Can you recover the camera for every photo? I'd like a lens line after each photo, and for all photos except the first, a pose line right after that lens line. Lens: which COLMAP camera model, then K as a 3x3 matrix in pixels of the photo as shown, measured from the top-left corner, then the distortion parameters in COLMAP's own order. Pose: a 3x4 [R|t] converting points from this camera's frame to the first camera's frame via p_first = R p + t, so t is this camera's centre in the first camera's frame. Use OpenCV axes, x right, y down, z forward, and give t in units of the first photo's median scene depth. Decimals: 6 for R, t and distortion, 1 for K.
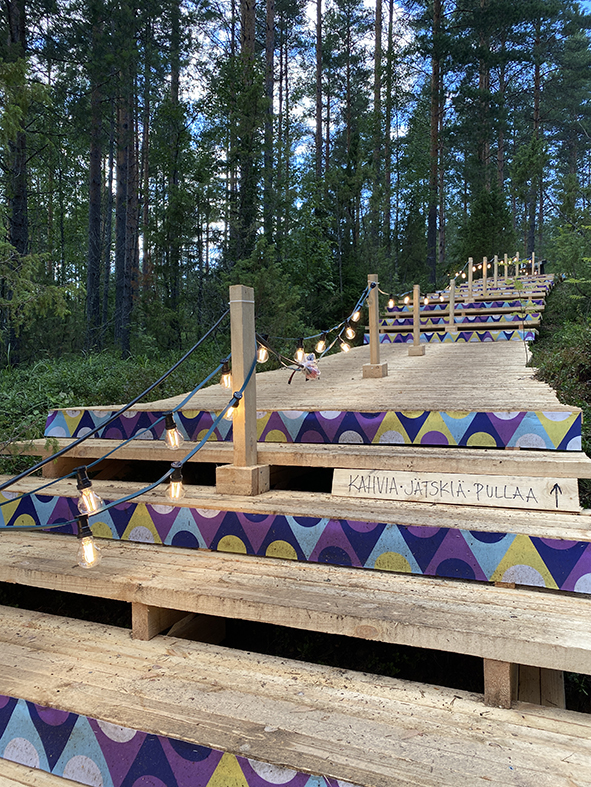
lens RADIAL K [[603.5, 0, 295.5], [0, 603.5, 393.5], [0, 0, 1]] dist [0.005664, -0.002336]
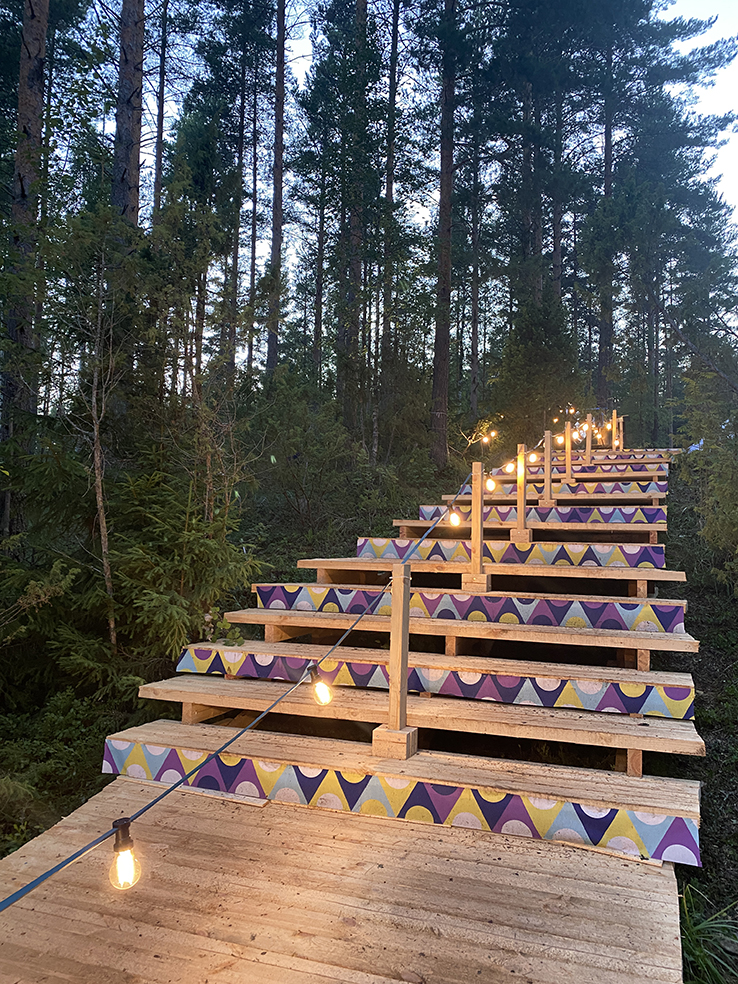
lens RADIAL K [[754.6, 0, 369.0], [0, 754.6, 492.0], [0, 0, 1]] dist [0.005664, -0.002336]
pose [[0.996753, 0.016045, 0.078901, 0.134999], [-0.009651, 0.996687, -0.080762, -0.121765], [-0.079935, 0.079738, 0.993606, 0.398378]]
